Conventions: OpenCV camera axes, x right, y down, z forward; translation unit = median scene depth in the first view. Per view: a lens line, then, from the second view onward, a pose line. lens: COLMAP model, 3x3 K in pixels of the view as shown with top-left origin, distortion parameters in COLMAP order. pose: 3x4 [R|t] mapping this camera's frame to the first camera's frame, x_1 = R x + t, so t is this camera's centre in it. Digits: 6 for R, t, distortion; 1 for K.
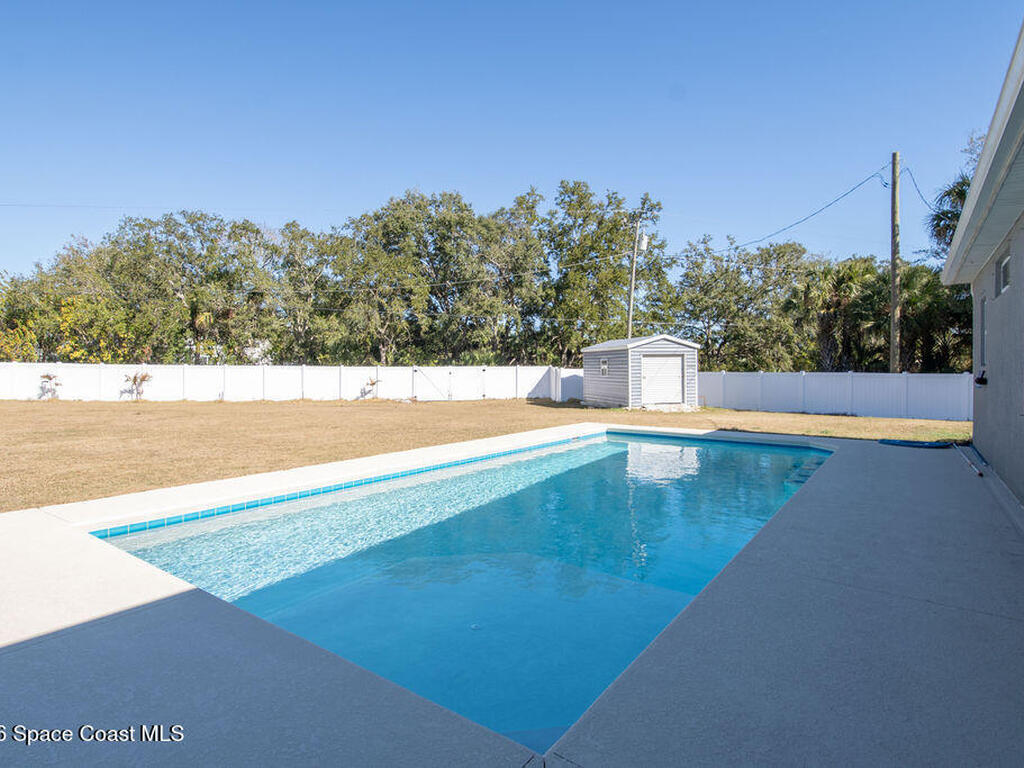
lens RADIAL K [[564.1, 0, 512.0], [0, 564.1, 384.0], [0, 0, 1]] dist [-0.001898, -0.000221]
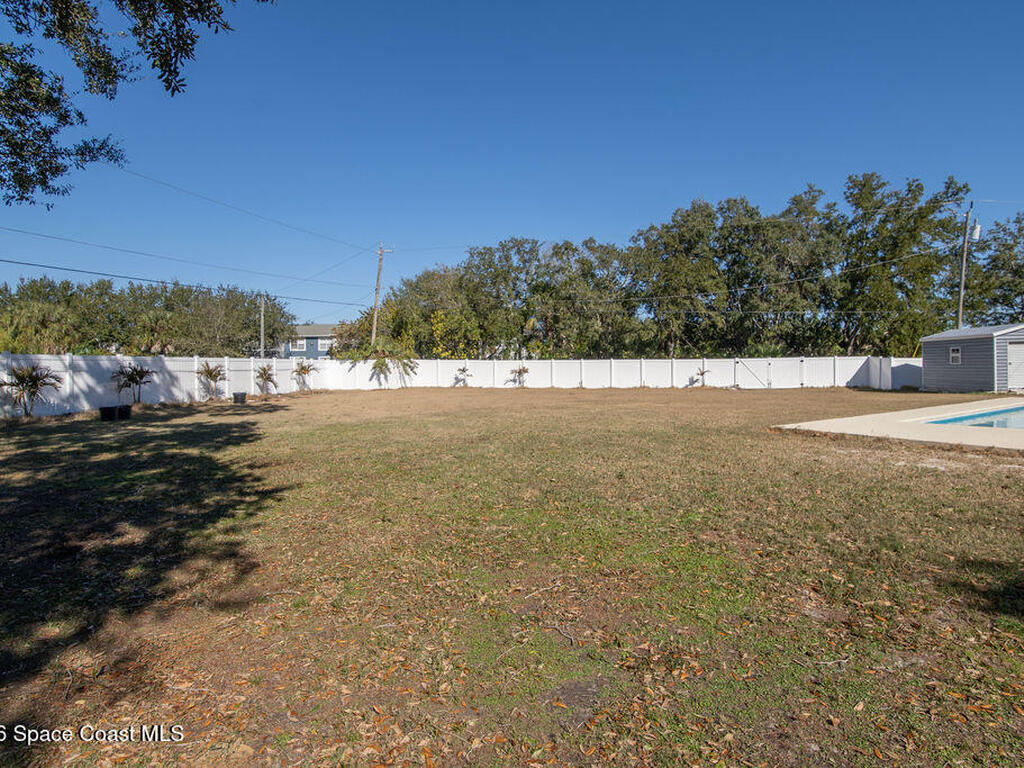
lens RADIAL K [[564.1, 0, 512.0], [0, 564.1, 384.0], [0, 0, 1]] dist [-0.001898, -0.000221]
pose [[0.944631, -0.001811, -0.328129, -0.188980], [0.003140, 0.999989, 0.003519, 0.012576], [0.328119, -0.004354, 0.944626, -0.190727]]
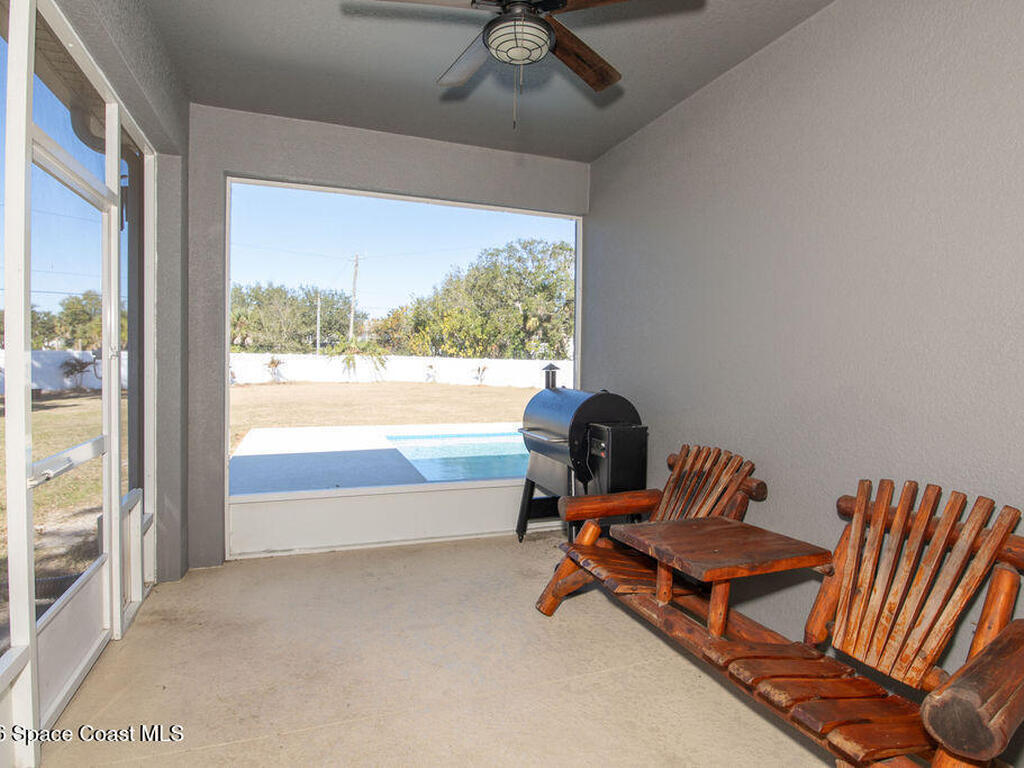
lens RADIAL K [[564.1, 0, 512.0], [0, 564.1, 384.0], [0, 0, 1]] dist [-0.001898, -0.000221]
pose [[0.835432, 0.033535, -0.548571, 0.114210], [-0.030122, 0.999430, 0.015222, 0.002818], [0.548768, 0.003807, 0.835966, -0.078151]]
